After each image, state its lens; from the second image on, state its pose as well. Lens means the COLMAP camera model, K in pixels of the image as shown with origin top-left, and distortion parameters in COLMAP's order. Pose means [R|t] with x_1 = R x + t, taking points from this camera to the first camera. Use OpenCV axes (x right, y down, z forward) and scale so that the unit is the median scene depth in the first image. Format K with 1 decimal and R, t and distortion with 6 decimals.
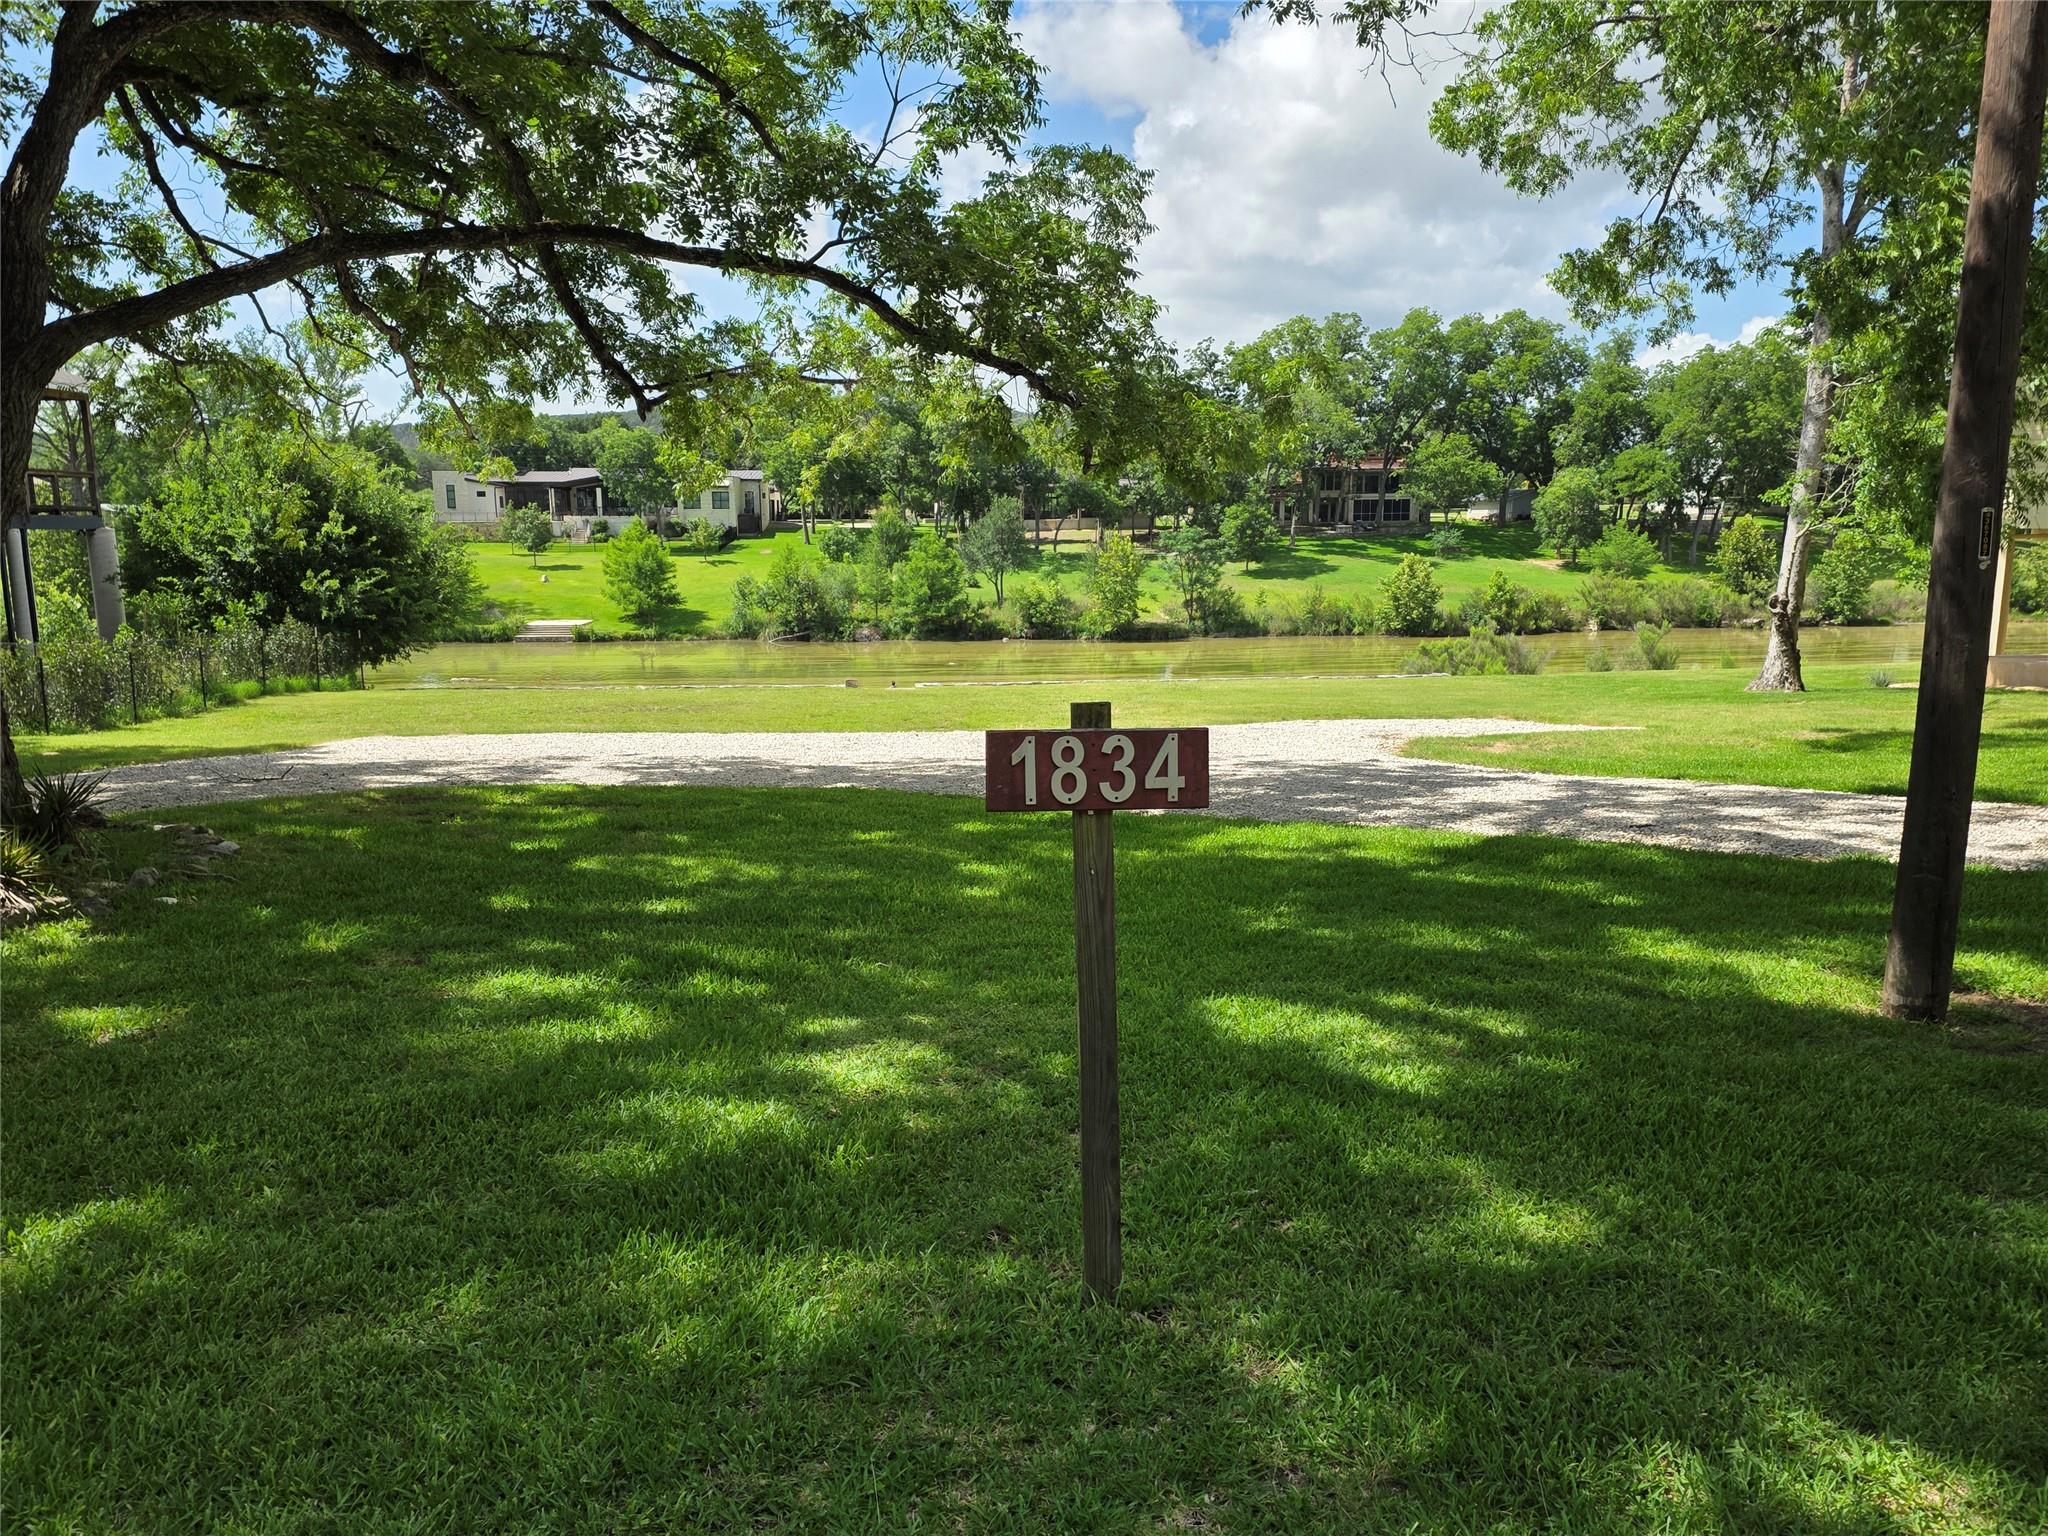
lens RADIAL K [[1508.9, 0, 1024.0], [0, 1508.9, 768.0], [0, 0, 1]] dist [0.174357, -0.258857]
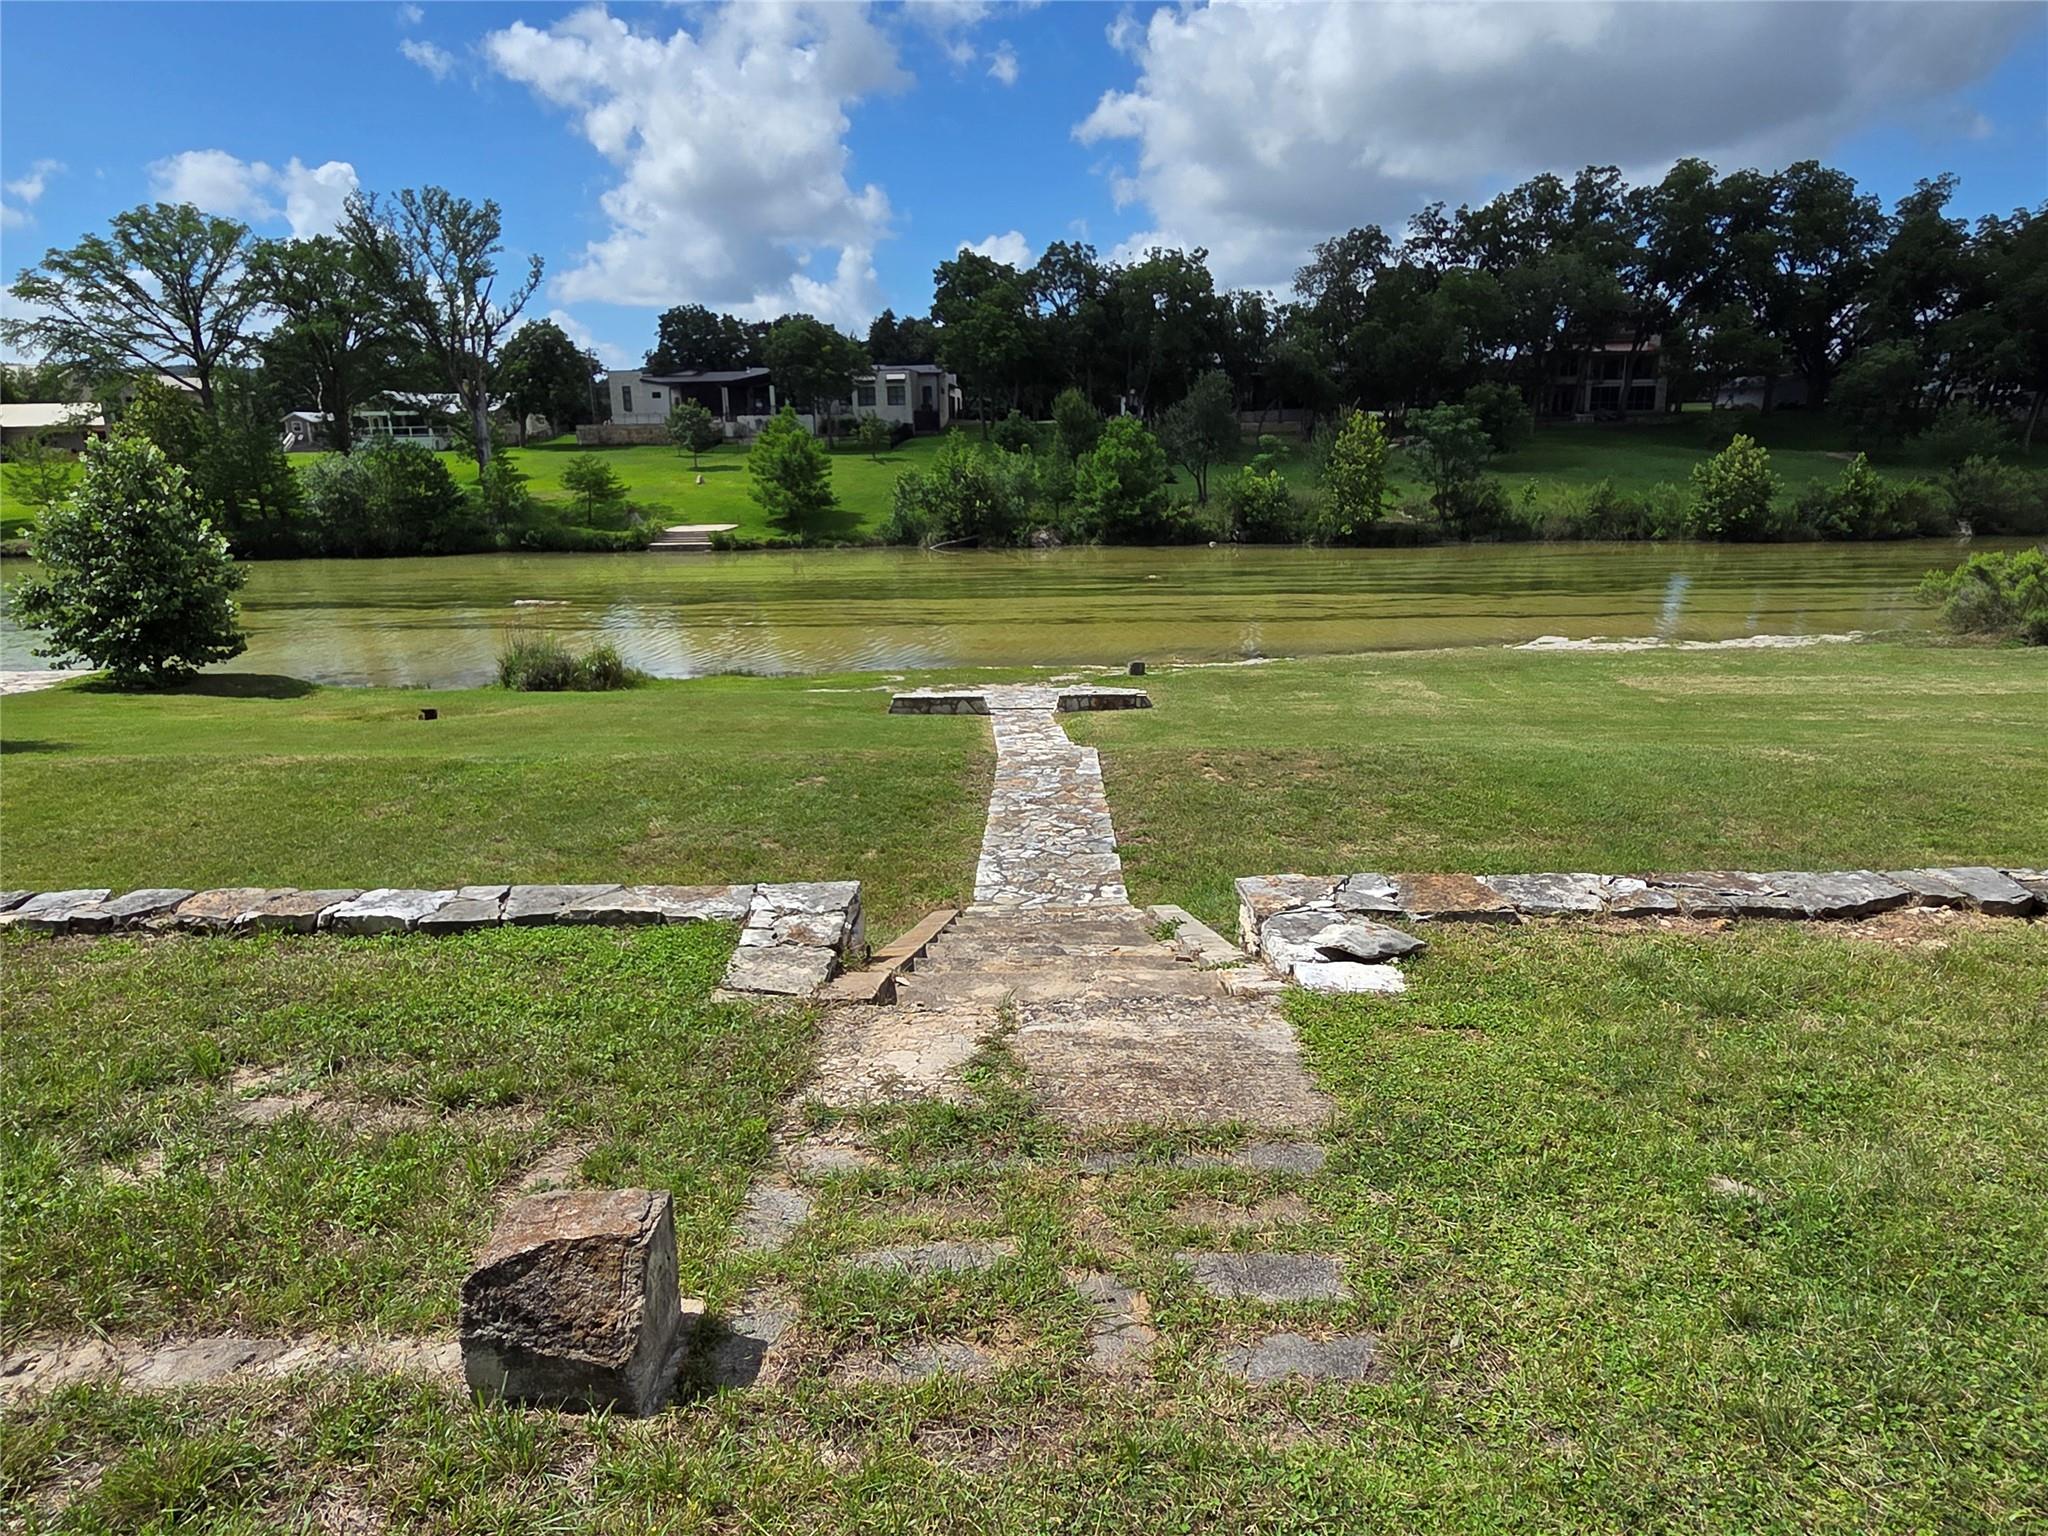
lens RADIAL K [[1283.1, 0, 1024.0], [0, 1283.1, 768.0], [0, 0, 1]] dist [-0.002153, 0.003763]
pose [[0.992067, 0.020069, -0.124095, -0.022786], [-0.008894, 0.995906, 0.089959, -0.023925], [0.125392, -0.088142, 0.988184, 0.264684]]
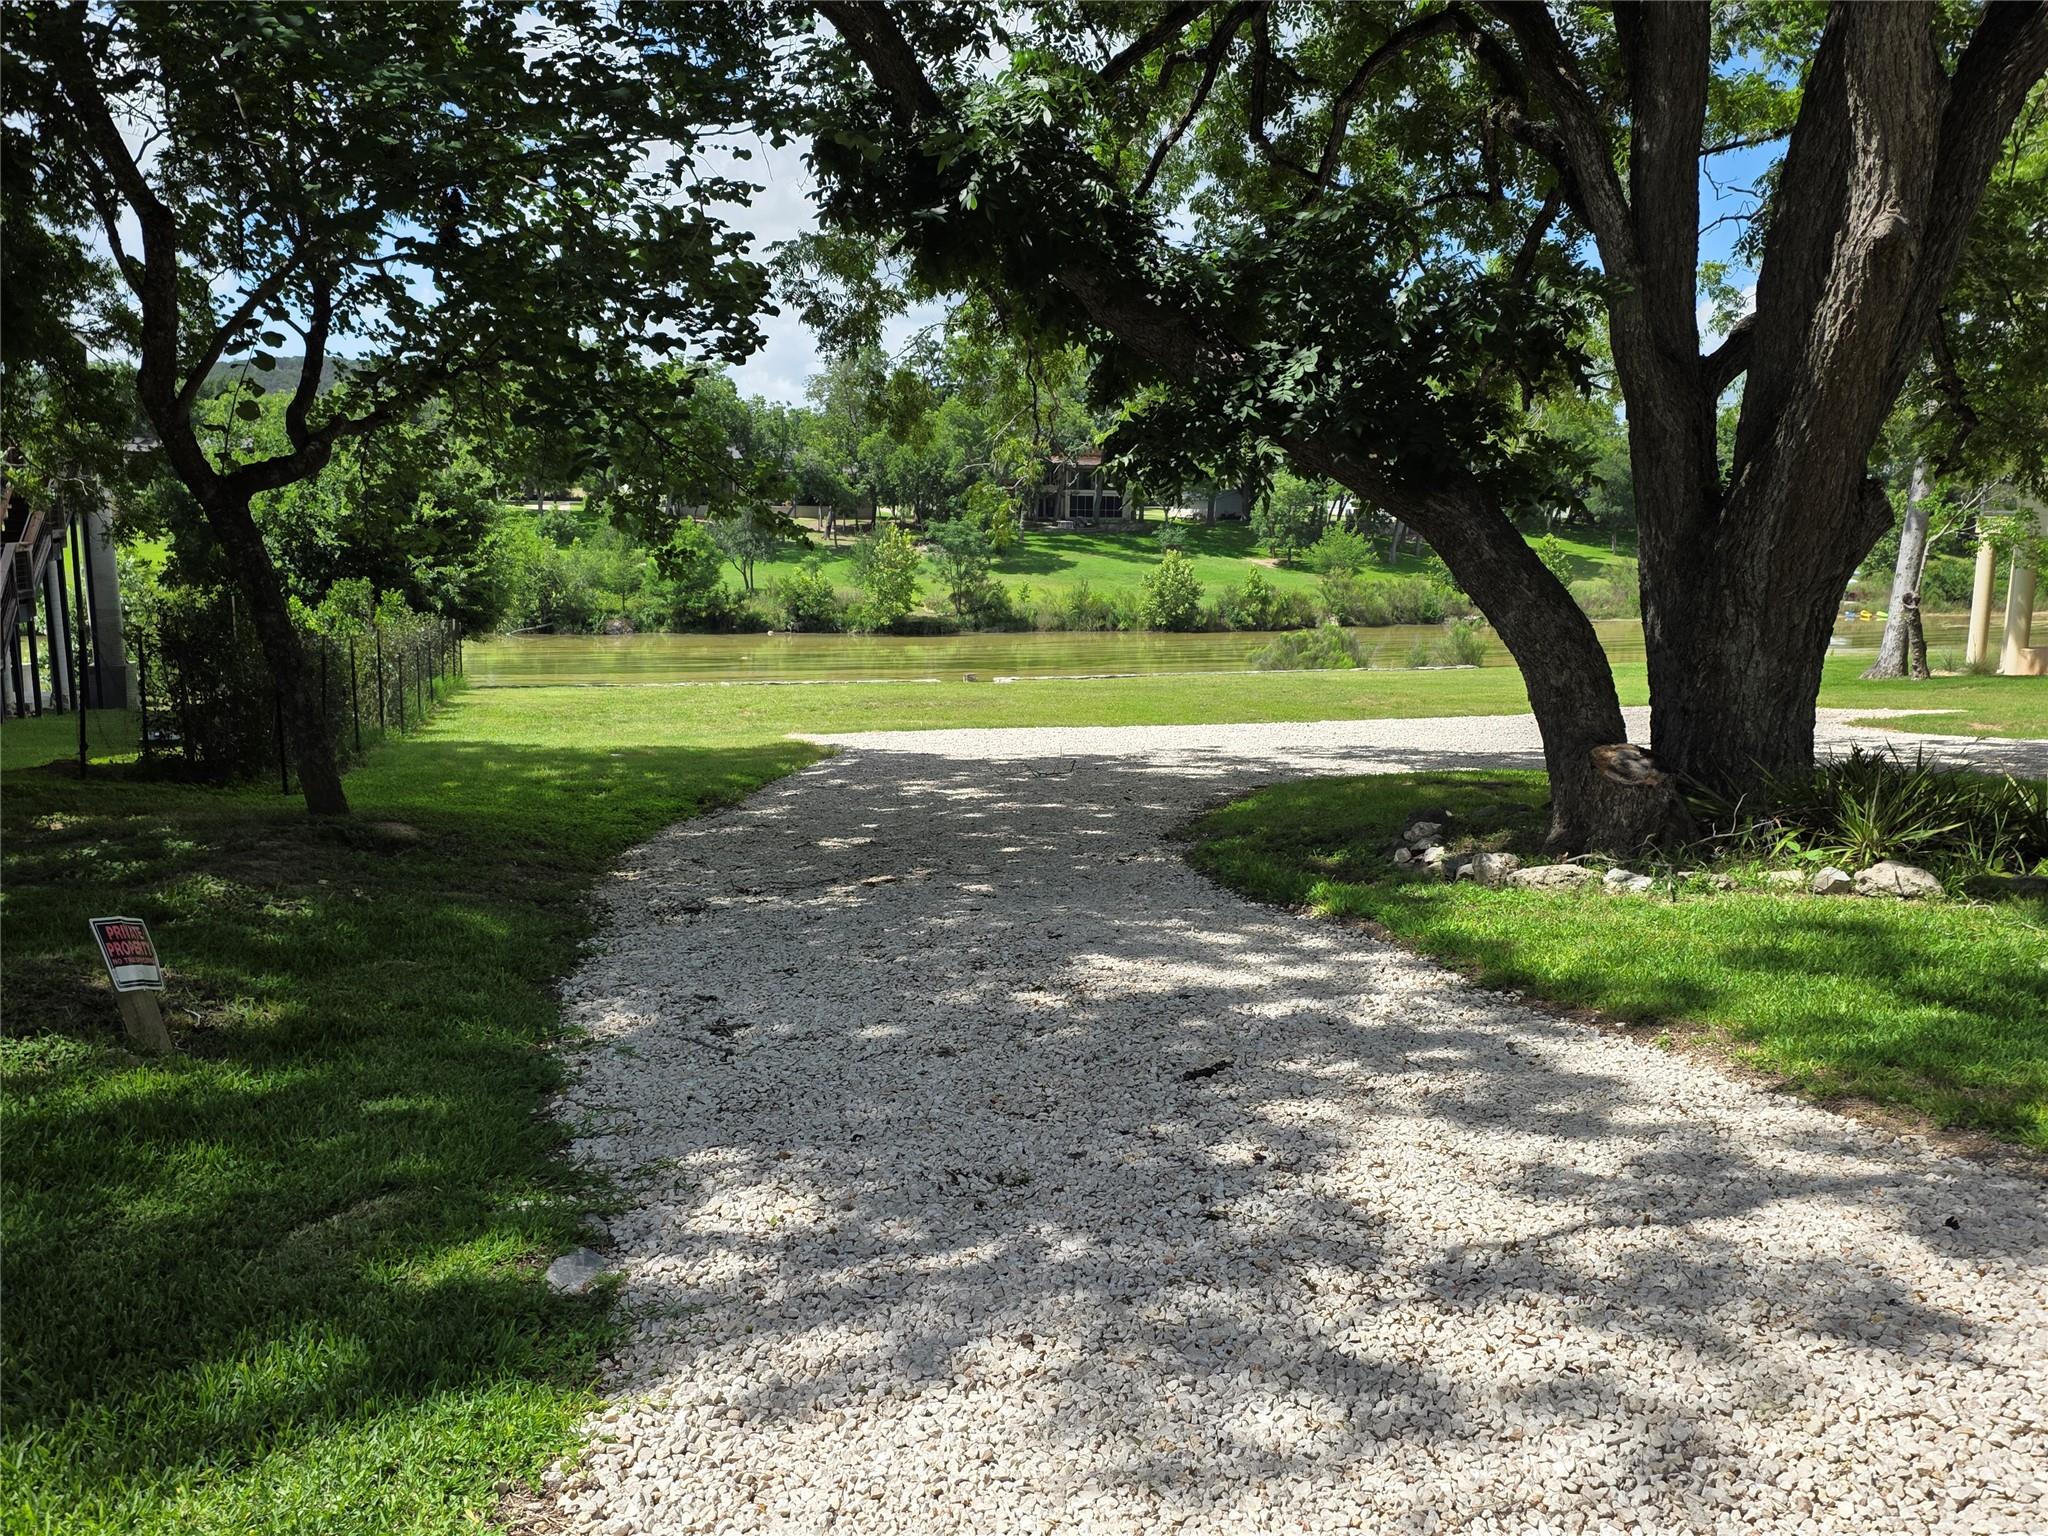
lens RADIAL K [[1576.4, 0, 985.5], [0, 1576.4, 760.9], [0, 0, 1]] dist [0.203546, -0.323253]
pose [[0.975497, -0.016019, 0.219431, -0.092215], [0.017071, 0.999850, -0.002900, 0.000105], [-0.219351, 0.006575, 0.975624, 0.002618]]
